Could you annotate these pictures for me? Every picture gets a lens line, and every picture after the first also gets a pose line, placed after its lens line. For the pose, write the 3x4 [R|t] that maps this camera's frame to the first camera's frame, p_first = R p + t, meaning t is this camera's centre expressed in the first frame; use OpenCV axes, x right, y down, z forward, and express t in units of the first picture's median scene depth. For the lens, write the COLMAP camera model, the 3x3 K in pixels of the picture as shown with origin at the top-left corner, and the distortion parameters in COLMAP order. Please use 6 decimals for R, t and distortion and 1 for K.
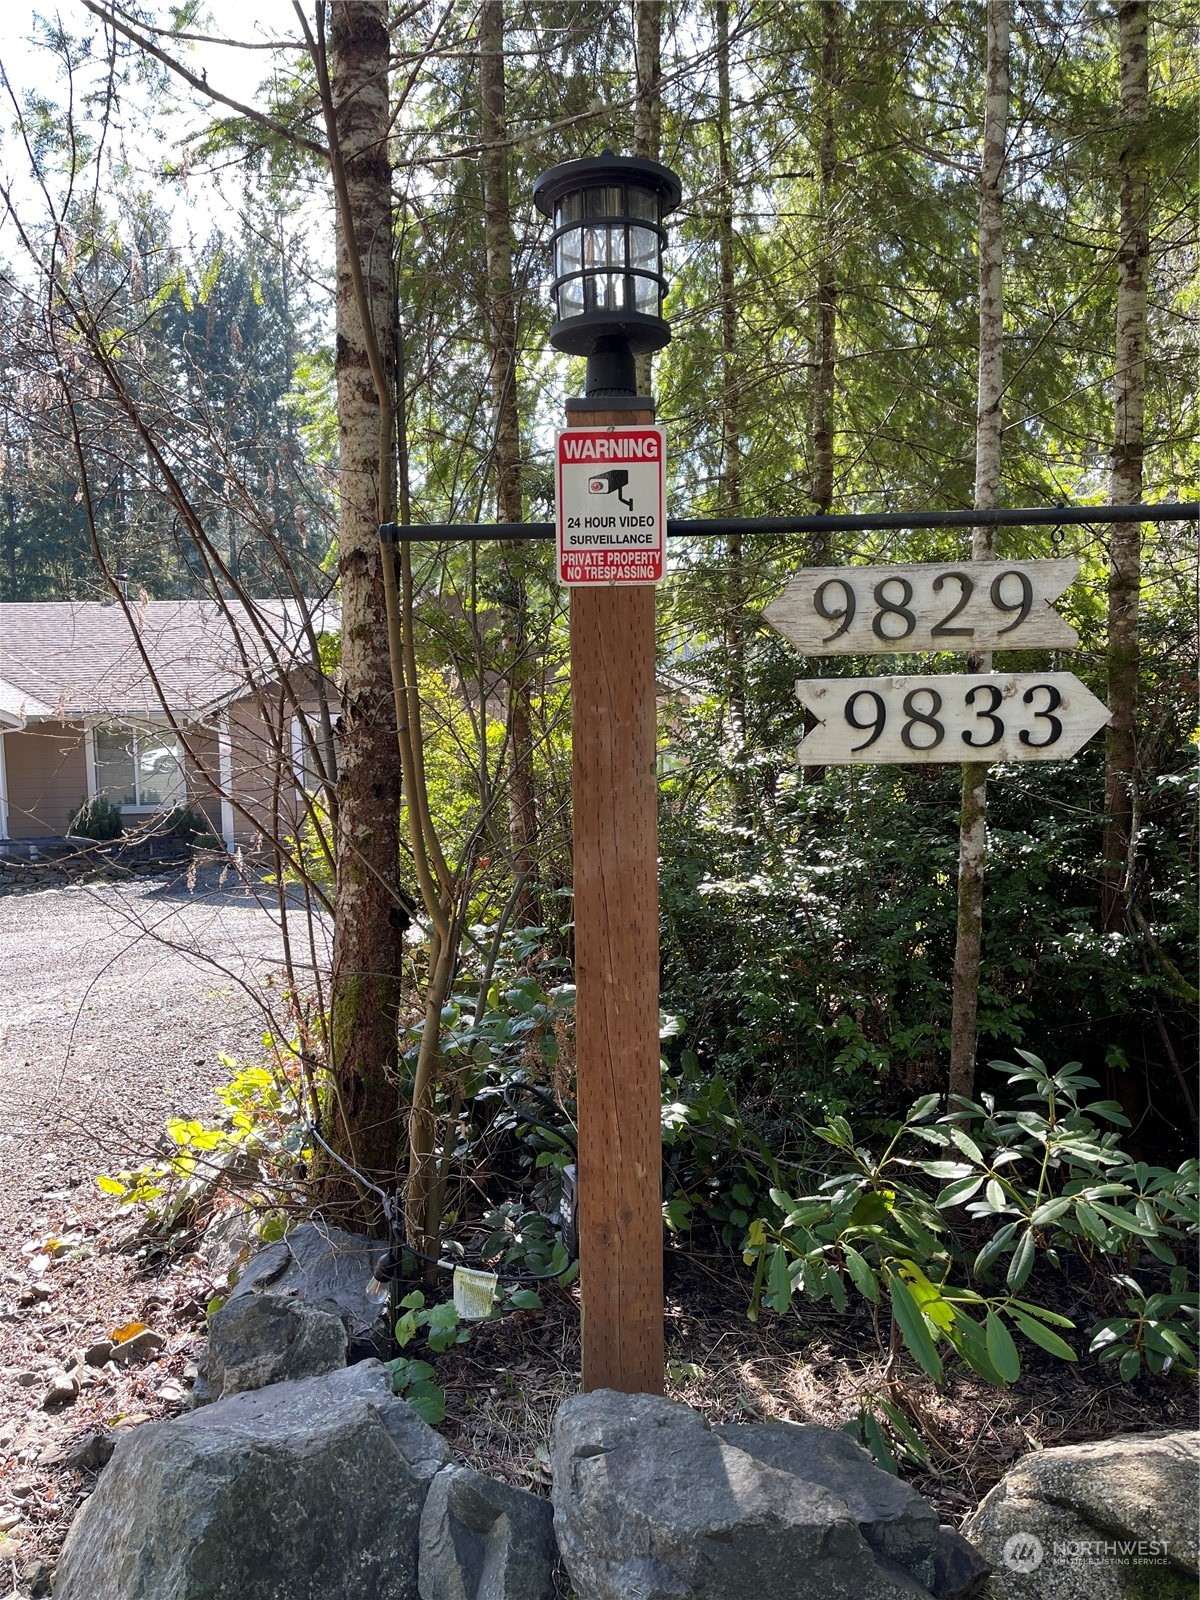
lens RADIAL K [[1232.2, 0, 608.2], [0, 1232.2, 805.4], [0, 0, 1]] dist [0.025926, -0.012356]
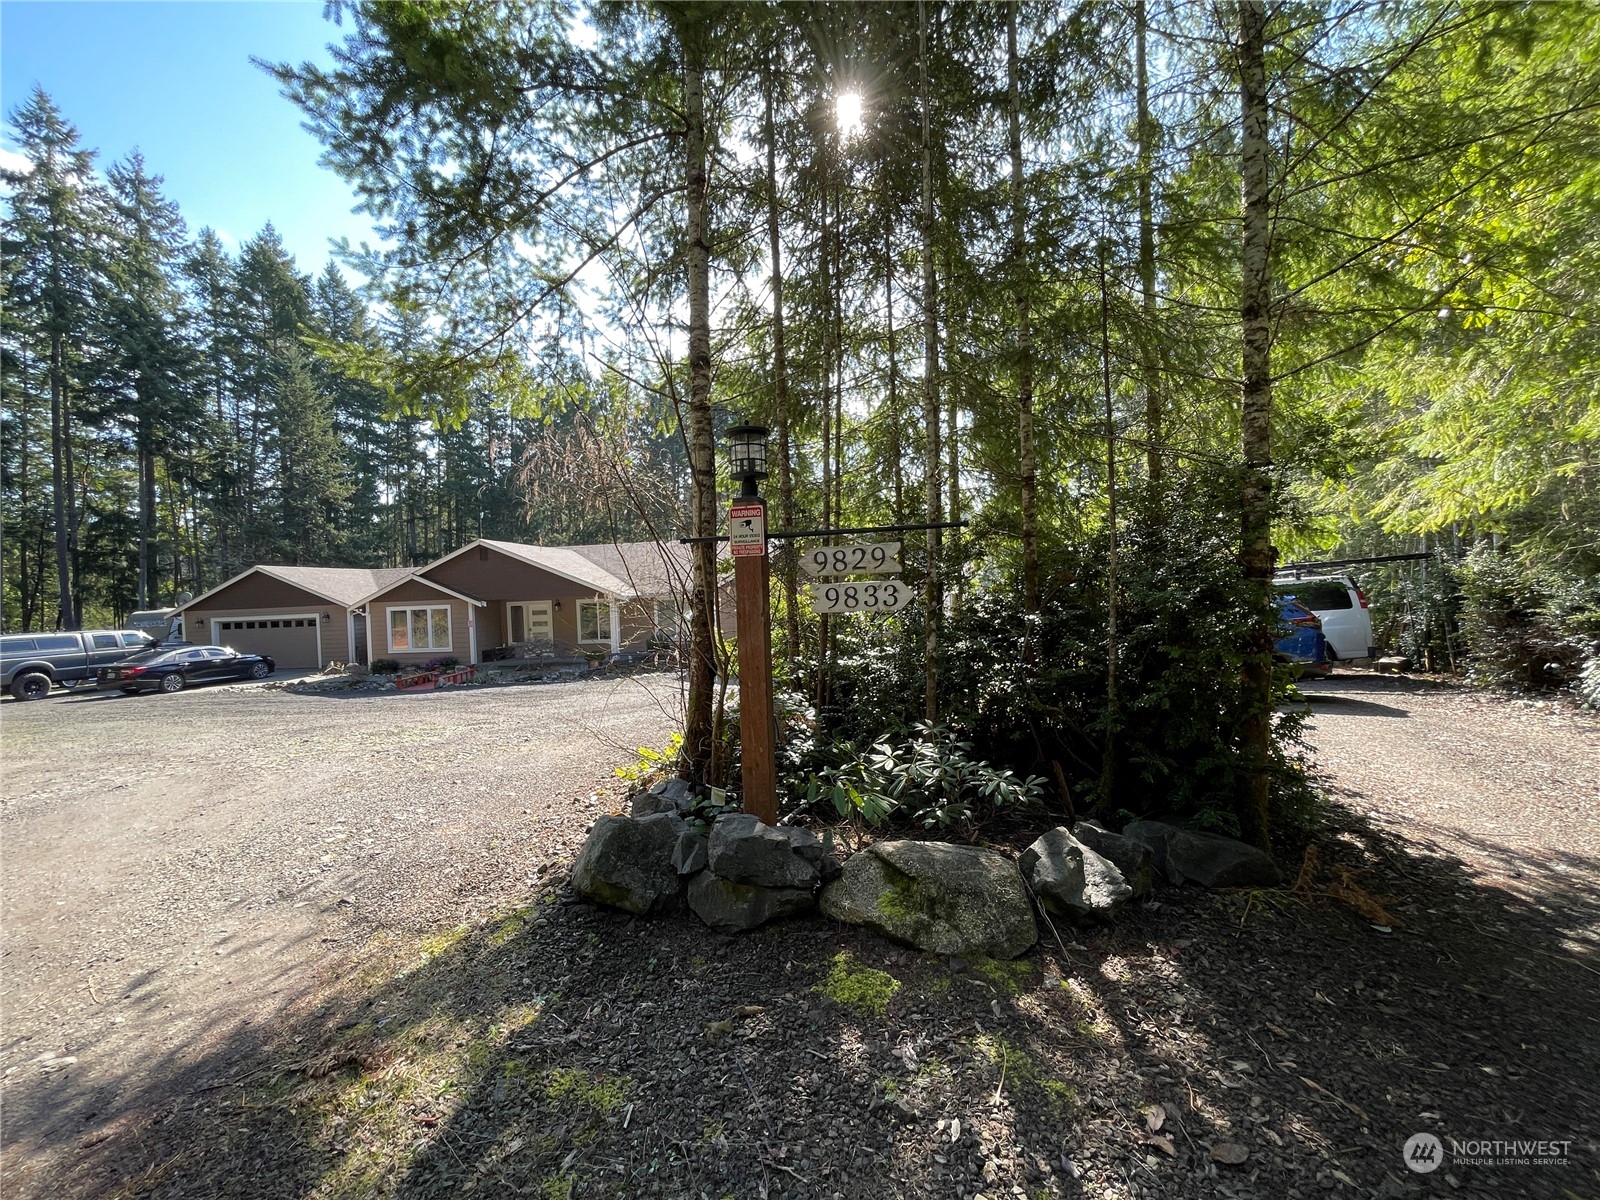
lens RADIAL K [[647.1, 0, 800.7], [0, 647.1, 596.6], [0, 0, 1]] dist [0.000254, -0.000474]
pose [[0.981124, -0.018125, -0.192528, 0.434535], [0.006246, 0.998049, -0.062130, 0.024124], [0.193278, 0.059755, 0.979323, -0.541937]]
